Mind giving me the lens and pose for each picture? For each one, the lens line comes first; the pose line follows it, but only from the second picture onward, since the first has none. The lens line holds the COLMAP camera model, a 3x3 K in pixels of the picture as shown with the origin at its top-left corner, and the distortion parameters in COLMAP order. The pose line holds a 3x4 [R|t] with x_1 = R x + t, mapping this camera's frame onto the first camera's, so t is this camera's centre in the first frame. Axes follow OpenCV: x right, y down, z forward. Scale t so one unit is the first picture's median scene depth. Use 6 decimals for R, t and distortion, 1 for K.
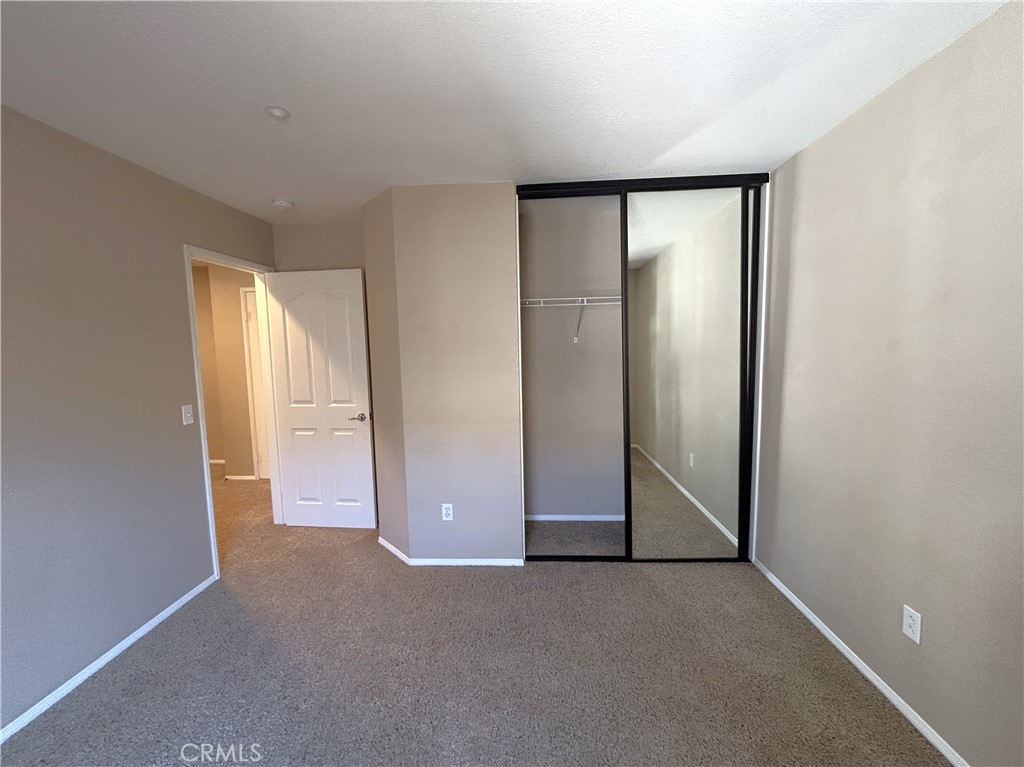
lens RADIAL K [[419.1, 0, 511.4], [0, 419.1, 382.6], [0, 0, 1]] dist [-0.000858, 0.002063]
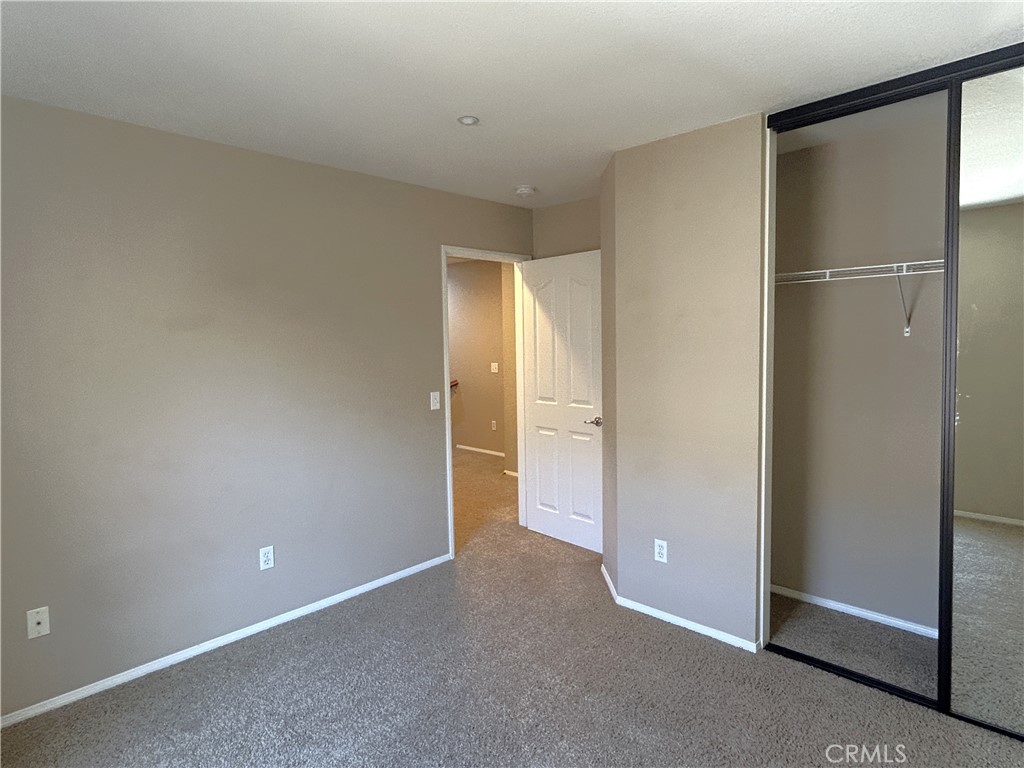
lens RADIAL K [[573.2, 0, 511.1], [0, 573.2, 382.0], [0, 0, 1]] dist [0.000899, 0.001663]
pose [[0.758270, 0.057135, -0.649432, 0.306085], [-0.061125, 0.997995, 0.016432, -0.007639], [0.649068, 0.027236, 0.760242, -0.010237]]
